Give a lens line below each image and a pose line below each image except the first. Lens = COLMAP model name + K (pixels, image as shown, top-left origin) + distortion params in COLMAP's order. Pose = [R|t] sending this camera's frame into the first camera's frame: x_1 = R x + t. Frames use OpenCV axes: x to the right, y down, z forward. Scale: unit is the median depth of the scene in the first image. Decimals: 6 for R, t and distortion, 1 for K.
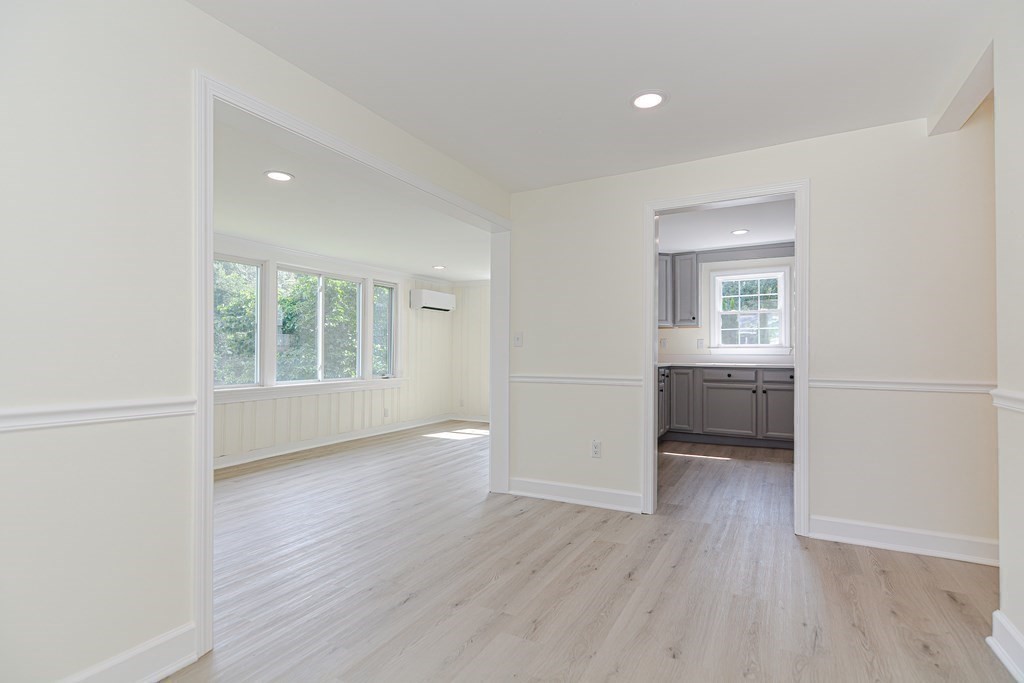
lens RADIAL K [[495.4, 0, 516.1], [0, 495.4, 346.7], [0, 0, 1]] dist [0.009528, -0.000713]
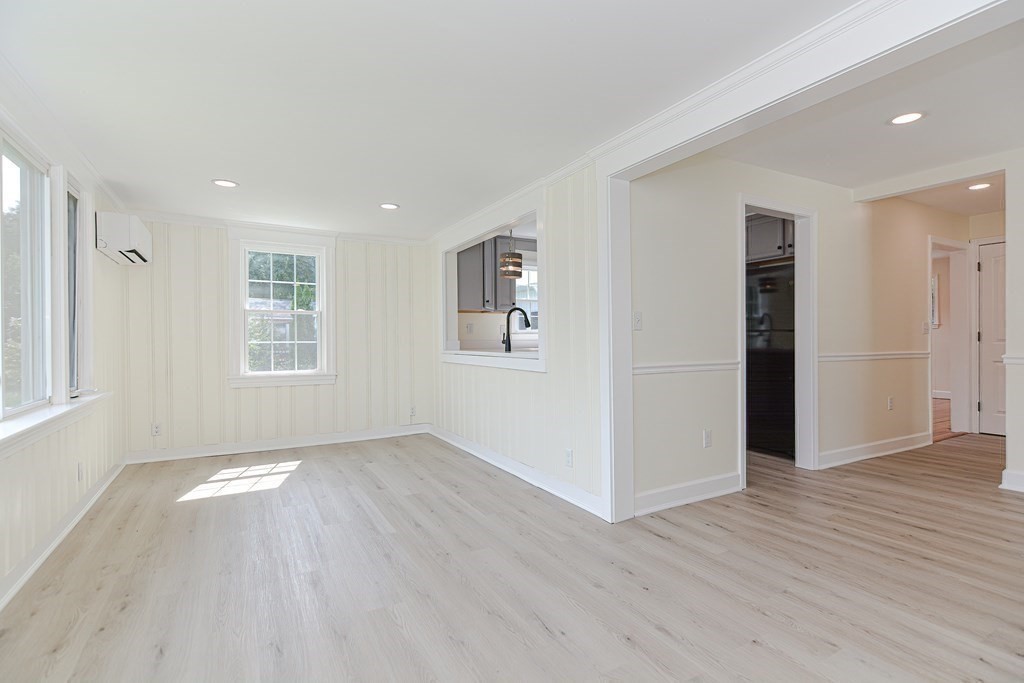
lens RADIAL K [[495.4, 0, 516.1], [0, 495.4, 346.7], [0, 0, 1]] dist [0.009528, -0.000713]
pose [[0.539205, -0.015552, 0.842031, -0.485841], [-0.004314, 0.999765, 0.021229, 0.006886], [-0.842164, -0.015079, 0.539011, 0.463563]]
